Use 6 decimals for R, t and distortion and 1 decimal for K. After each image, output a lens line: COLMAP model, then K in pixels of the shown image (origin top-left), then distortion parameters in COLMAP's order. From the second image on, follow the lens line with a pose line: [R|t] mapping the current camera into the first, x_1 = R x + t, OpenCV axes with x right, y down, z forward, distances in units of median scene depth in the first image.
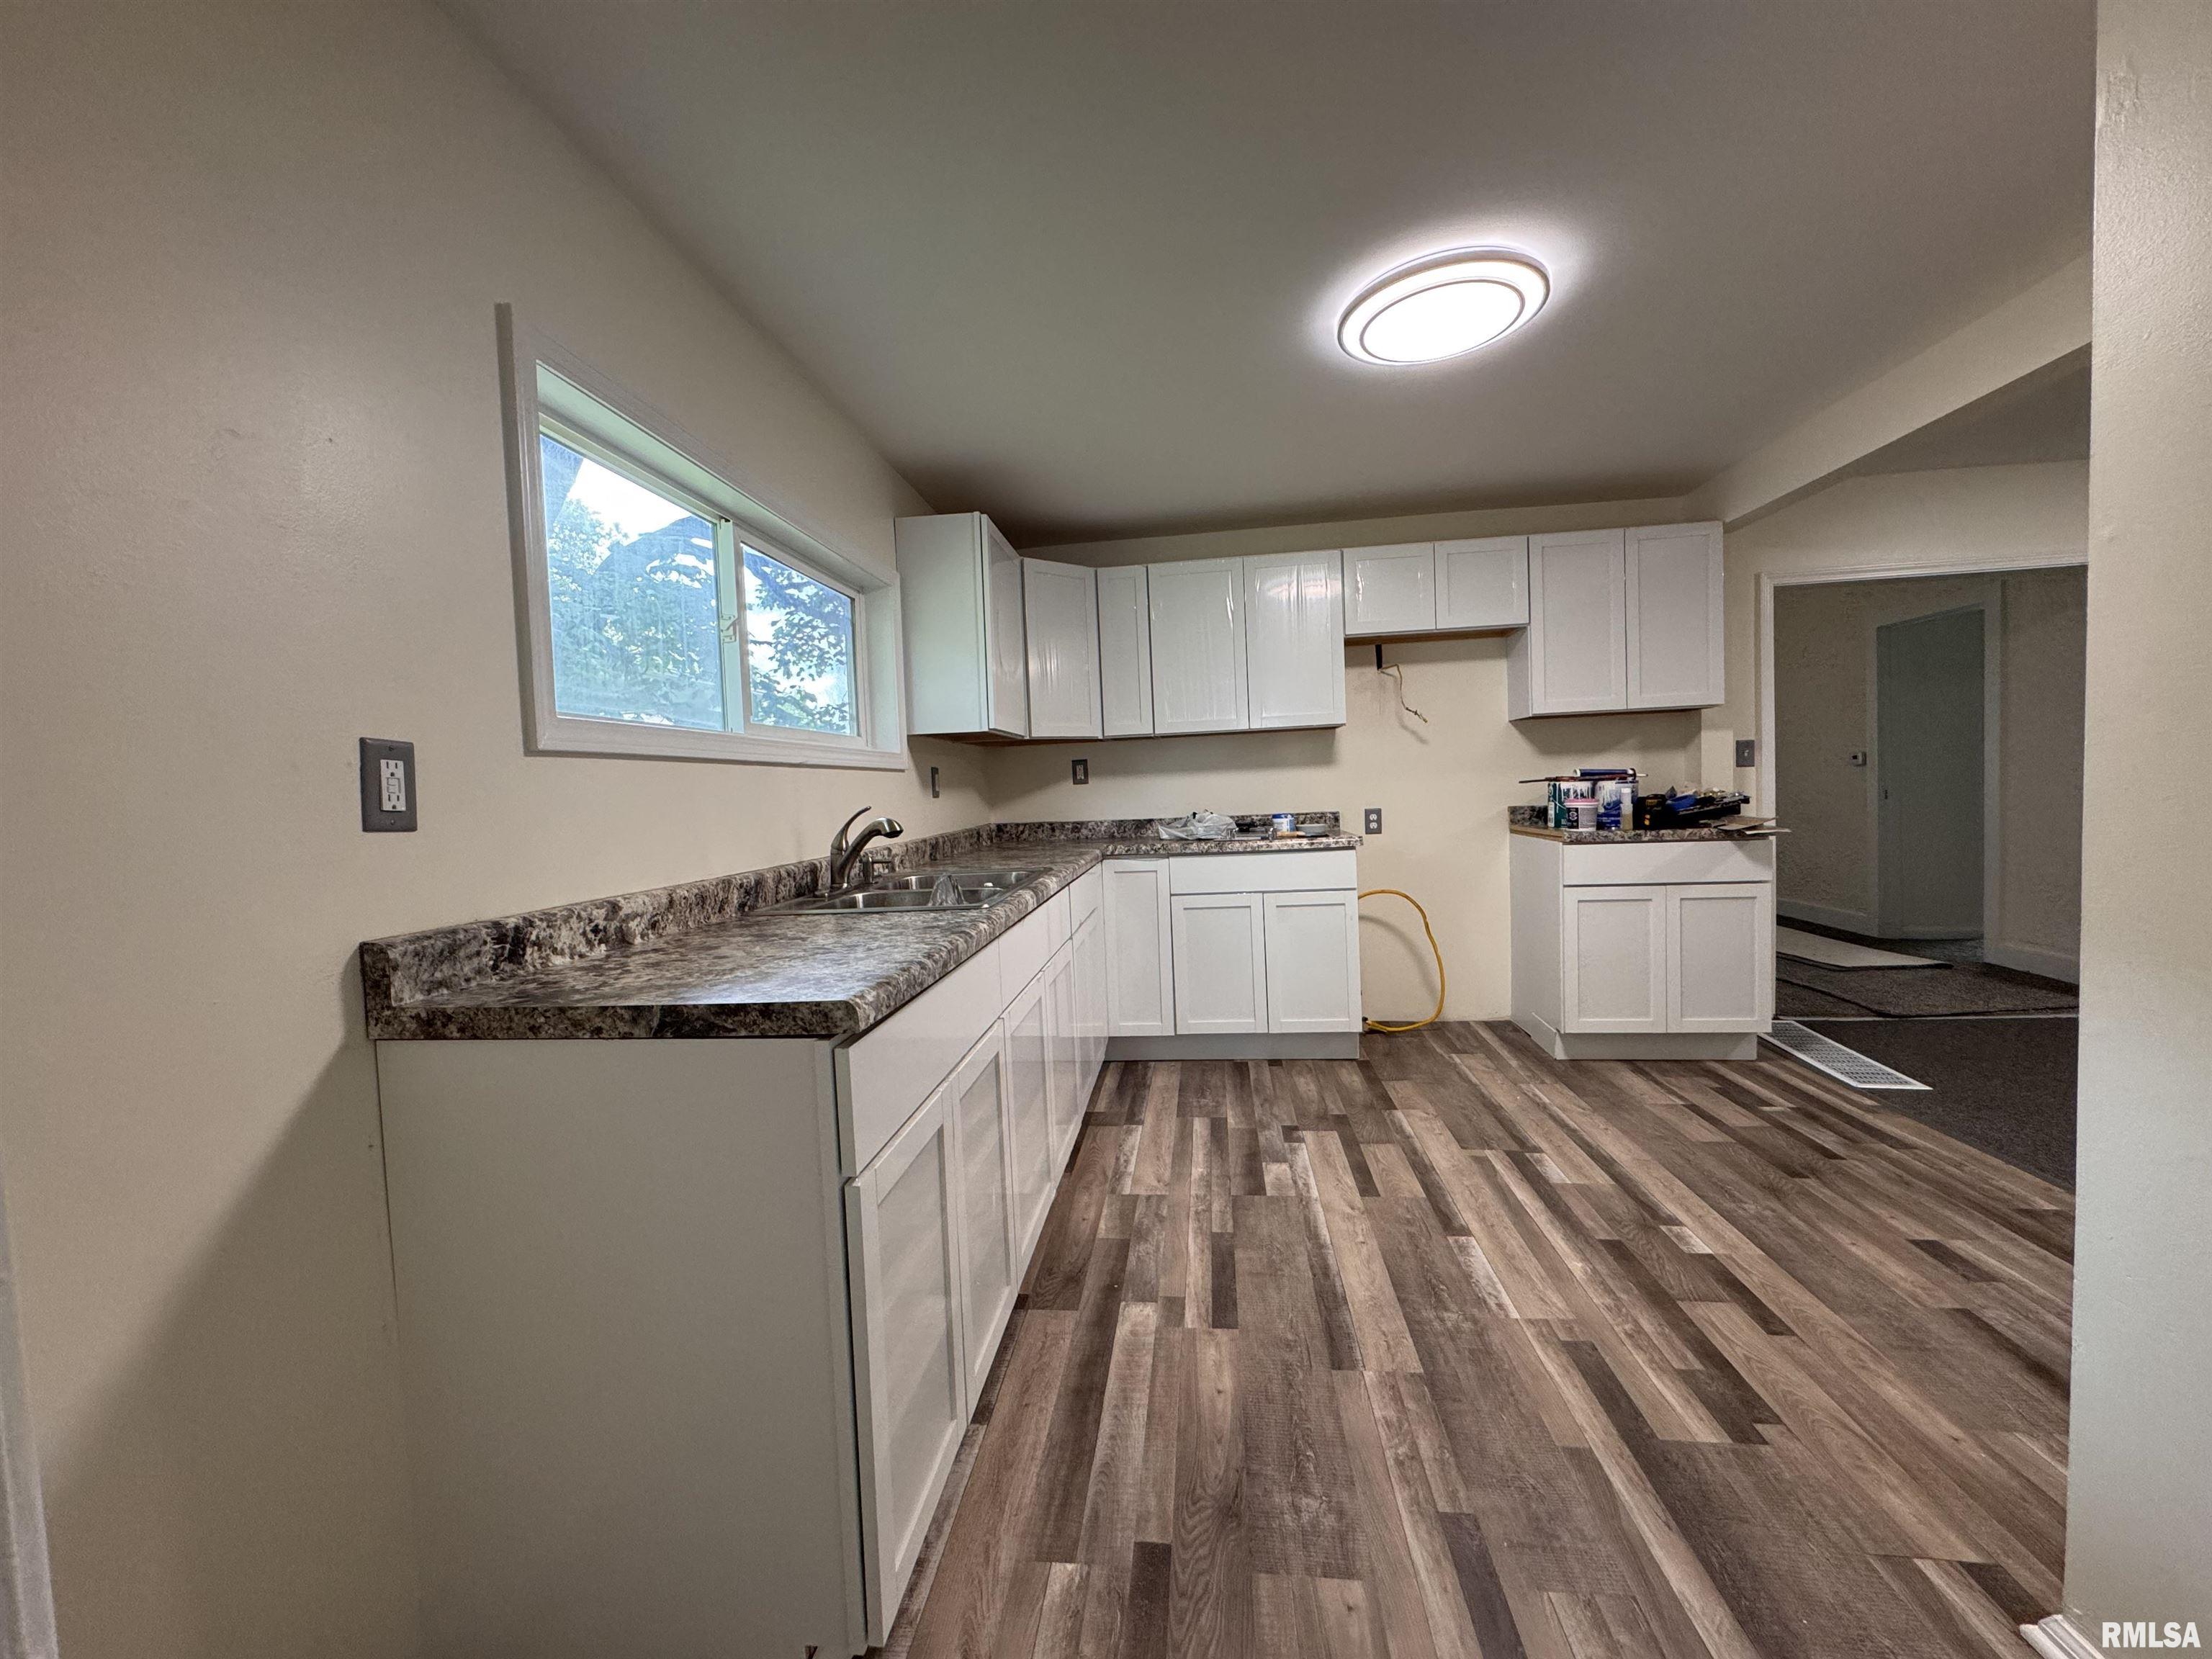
lens RADIAL K [[892.2, 0, 1102.4], [0, 892.2, 828.9], [0, 0, 1]] dist [-0.009823, 0.000509]
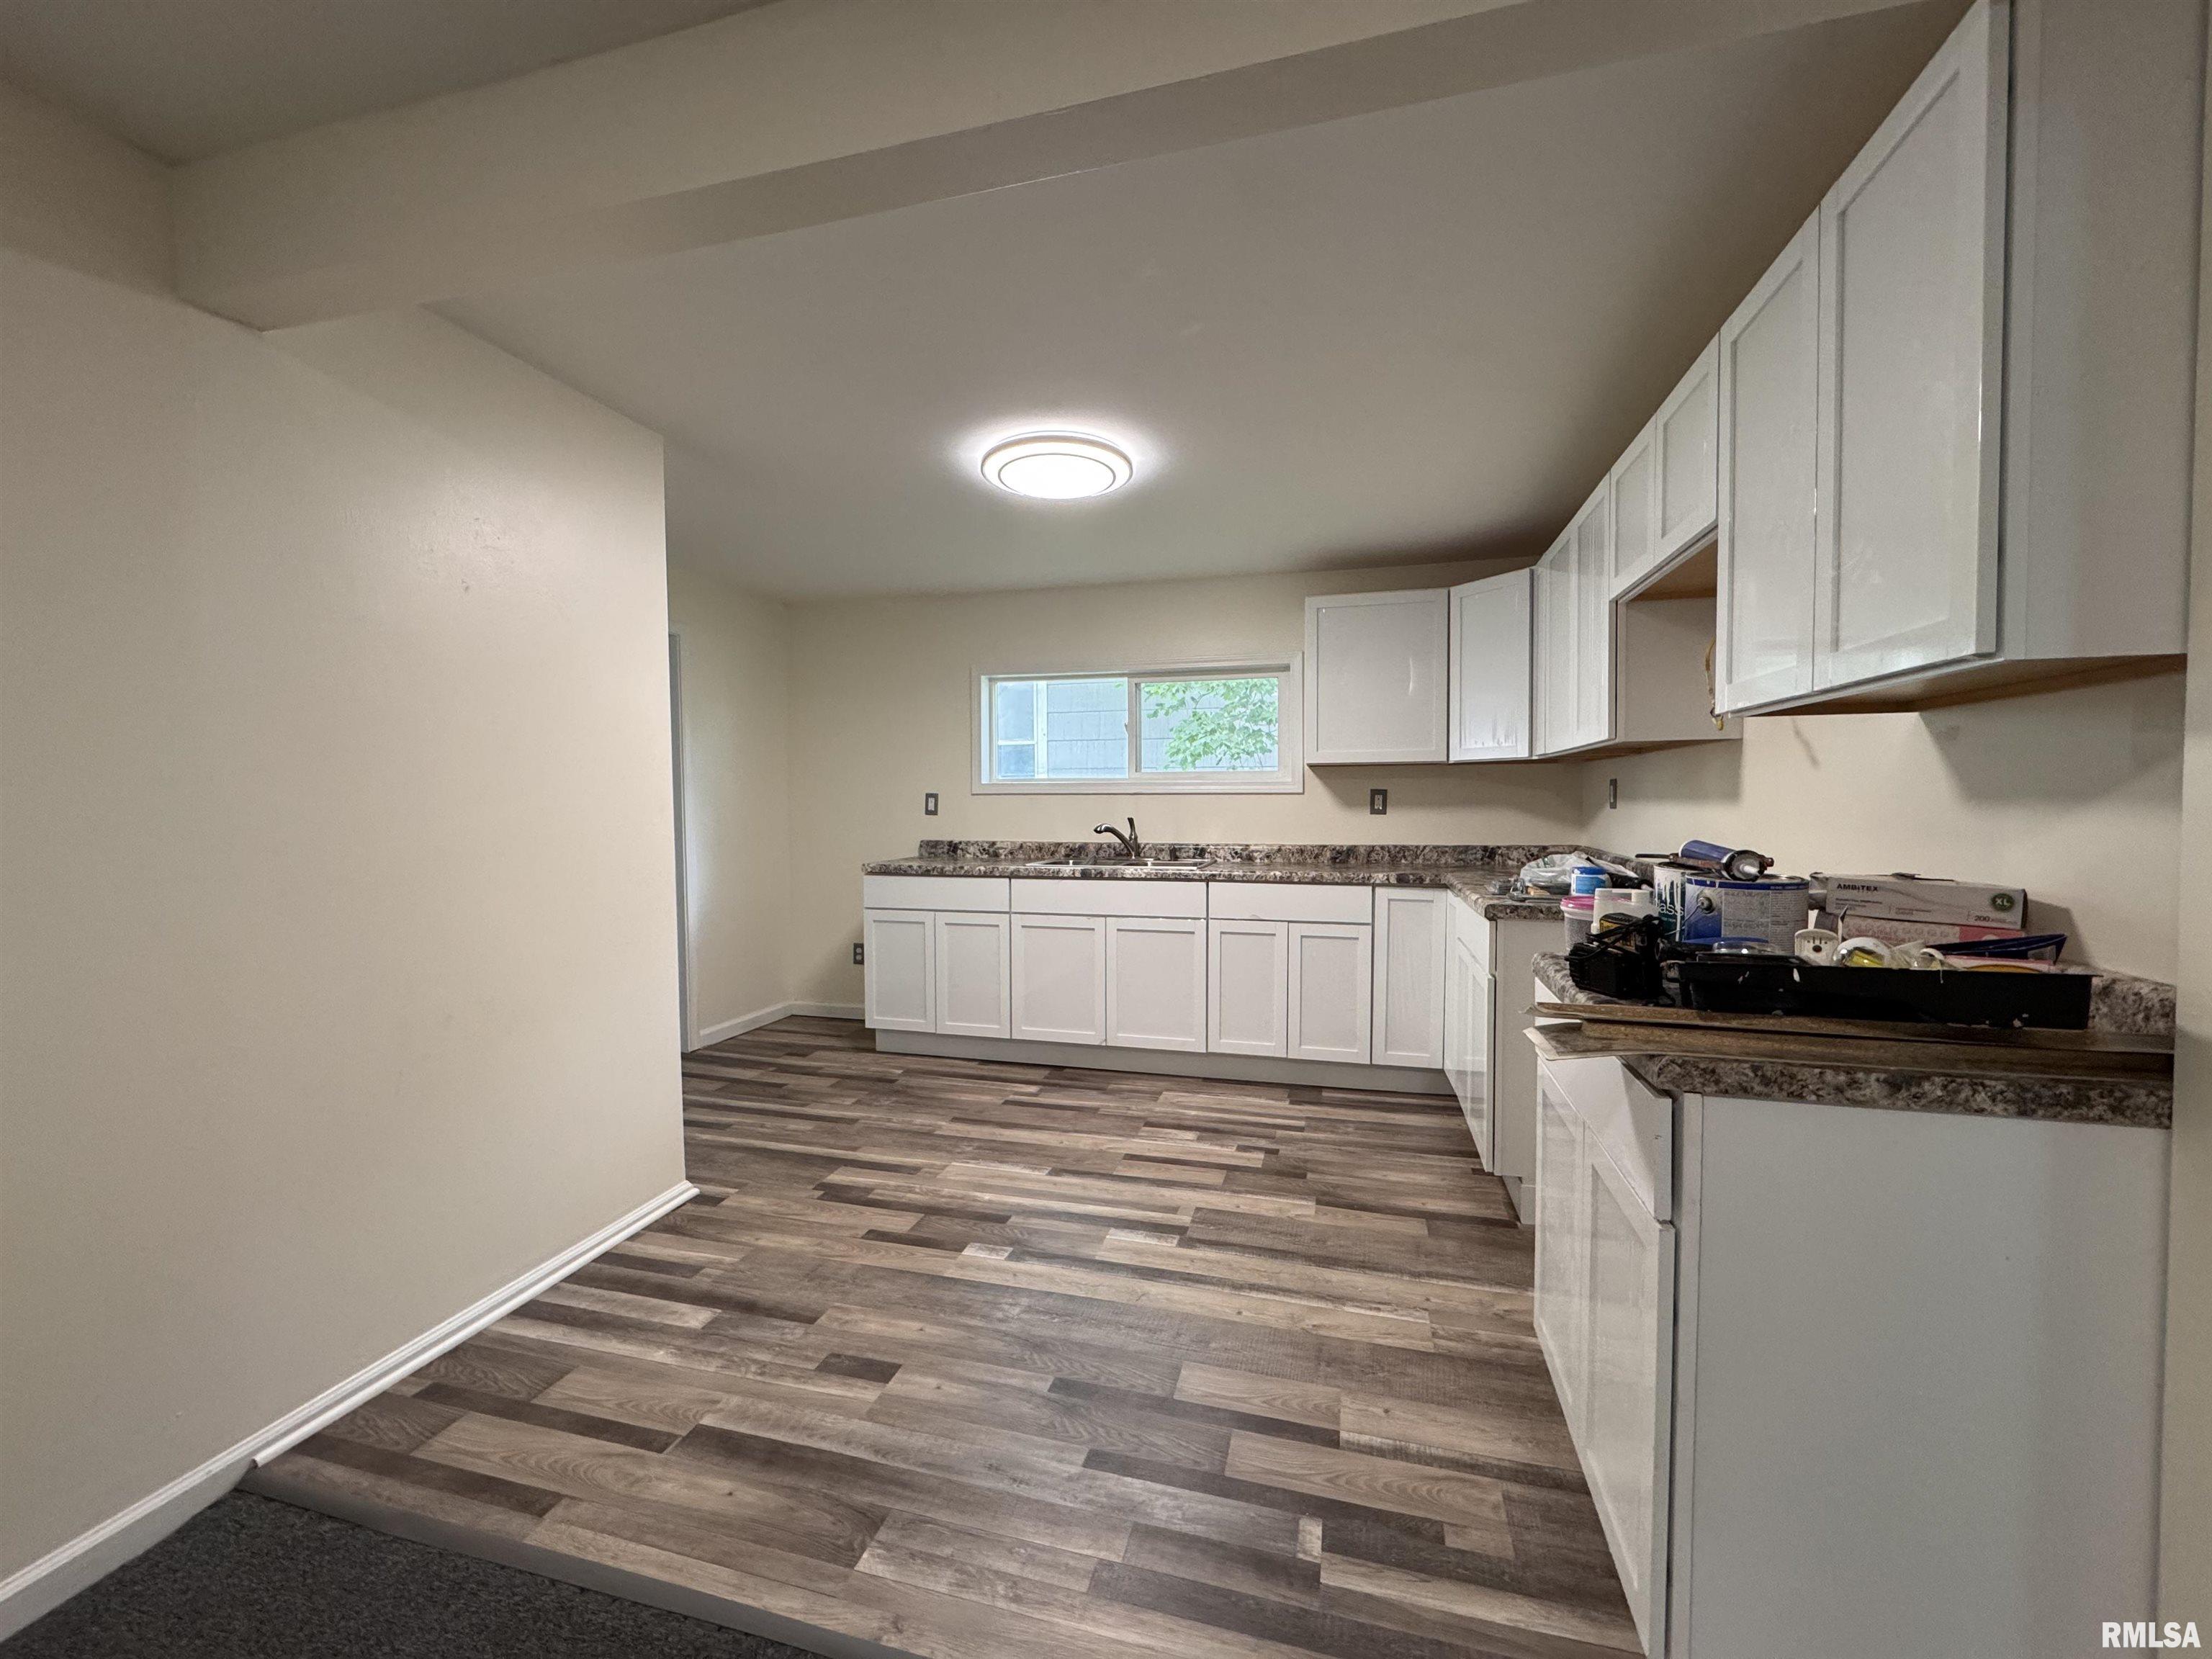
lens RADIAL K [[892.2, 0, 1108.8], [0, 892.2, 825.0], [0, 0, 1]] dist [-0.009823, 0.000509]
pose [[-0.148028, 0.080139, -0.985731, 1.561888], [-0.036752, 0.995577, 0.086459, -0.166569], [0.988300, 0.049026, -0.144428, 1.177840]]
